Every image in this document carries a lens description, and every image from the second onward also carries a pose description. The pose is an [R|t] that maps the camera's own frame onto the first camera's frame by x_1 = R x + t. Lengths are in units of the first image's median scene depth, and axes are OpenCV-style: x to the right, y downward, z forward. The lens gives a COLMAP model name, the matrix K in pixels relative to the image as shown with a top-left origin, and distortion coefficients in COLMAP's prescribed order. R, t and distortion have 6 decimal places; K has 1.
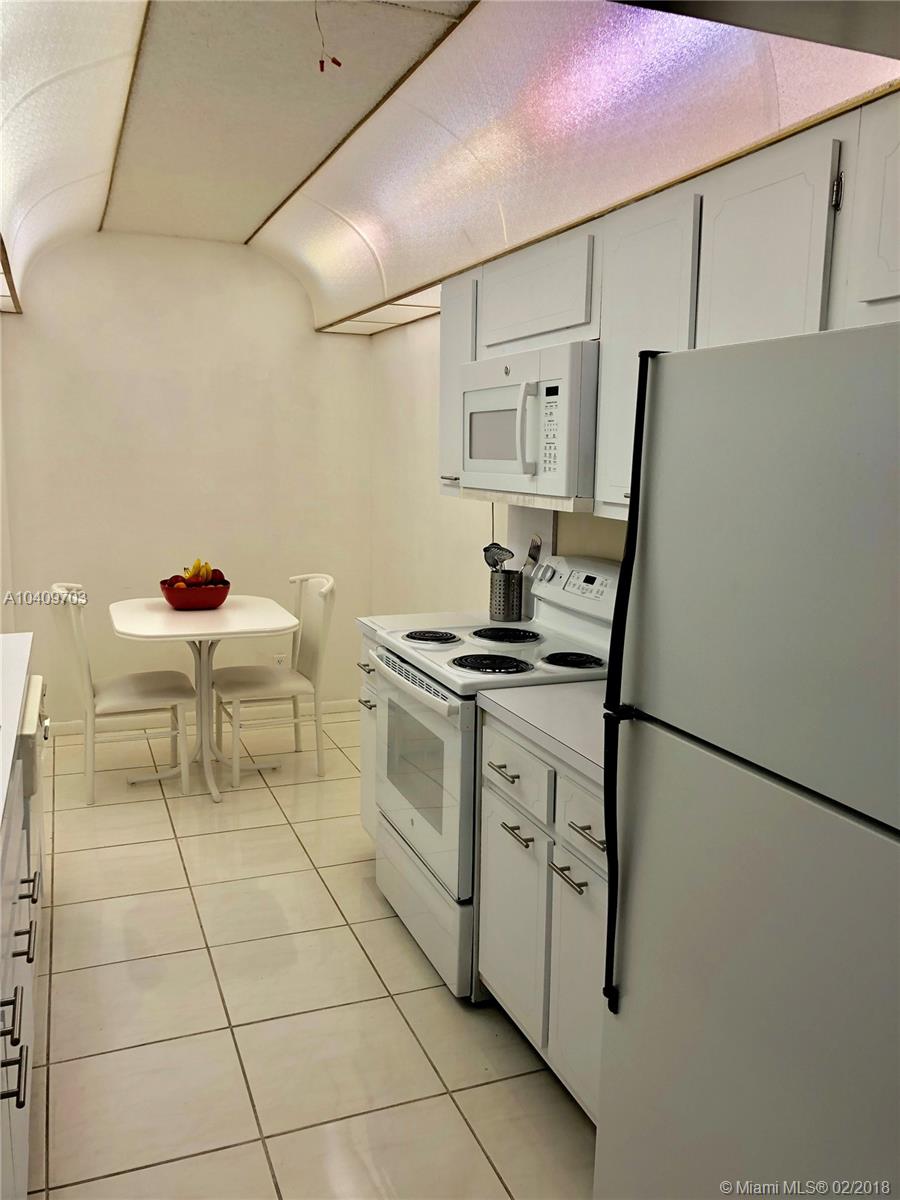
lens RADIAL K [[981.1, 0, 450.7], [0, 981.1, 591.3], [0, 0, 1]] dist [0.027203, -0.024874]
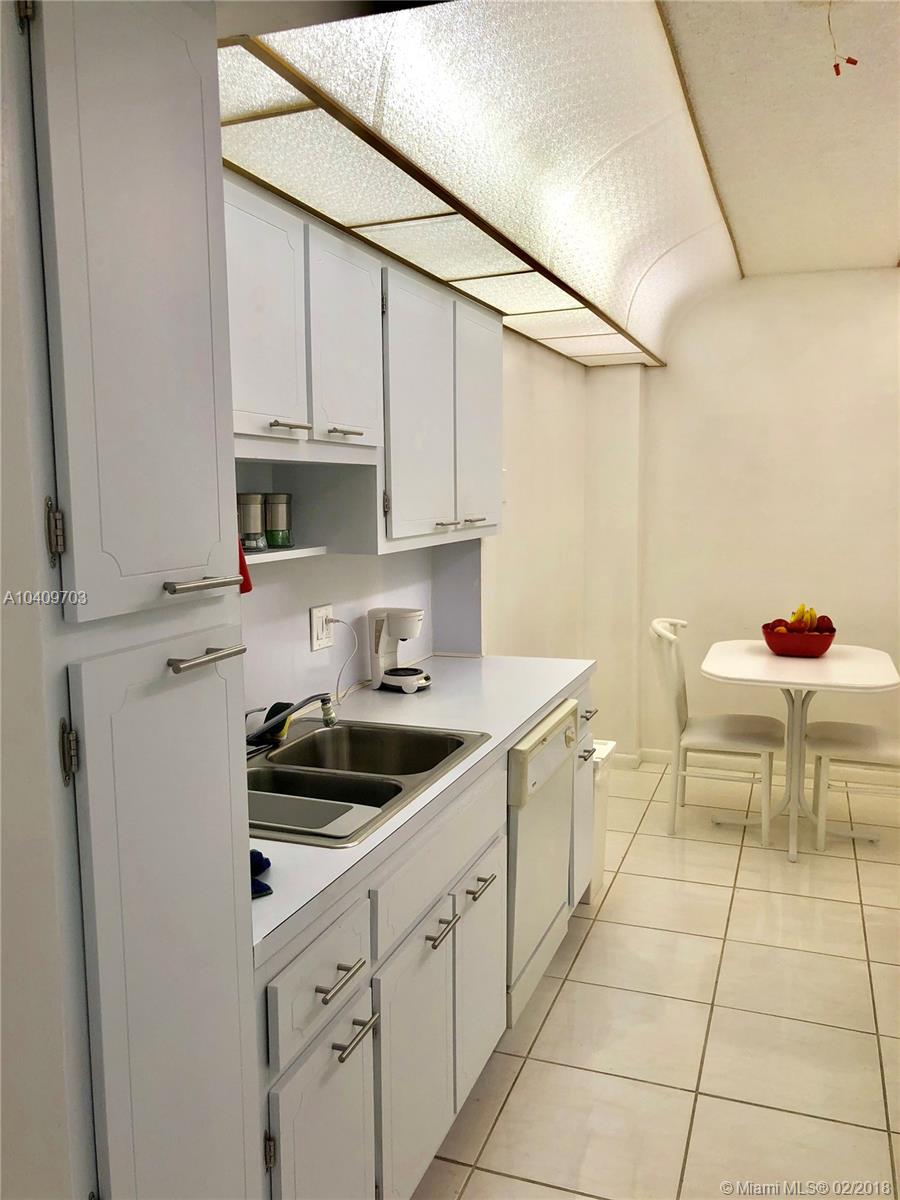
lens RADIAL K [[981.1, 0, 448.4], [0, 981.1, 595.0], [0, 0, 1]] dist [0.027203, -0.024874]
pose [[0.749456, 0.056894, -0.659604, 0.158126], [-0.080828, 0.996711, -0.005867, -0.010742], [0.657101, 0.057712, 0.751590, 0.074428]]
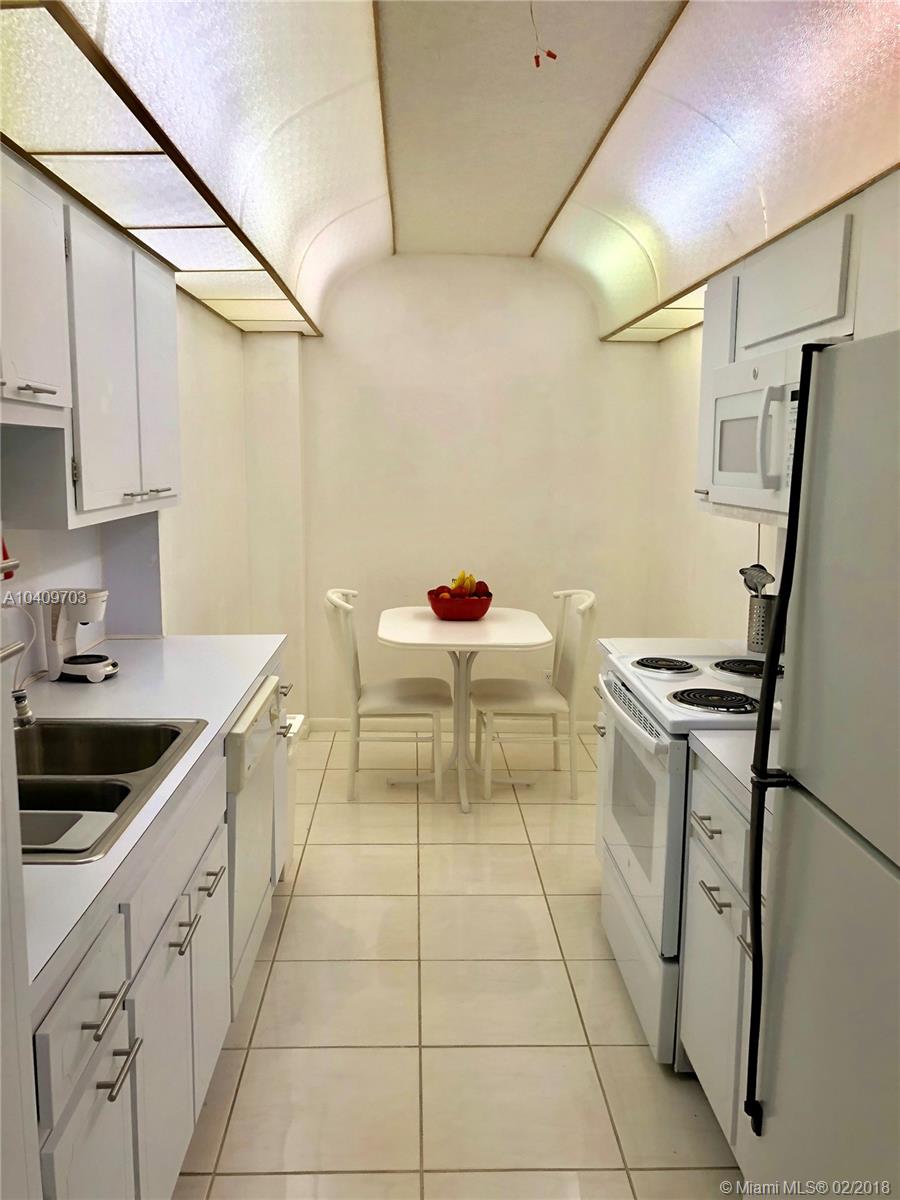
lens RADIAL K [[981.1, 0, 443.3], [0, 981.1, 594.8], [0, 0, 1]] dist [0.027203, -0.024874]
pose [[0.941428, 0.043488, -0.334398, 0.086360], [-0.046158, 0.998934, -0.000040, -0.009093], [0.334040, 0.015472, 0.942432, 0.054484]]
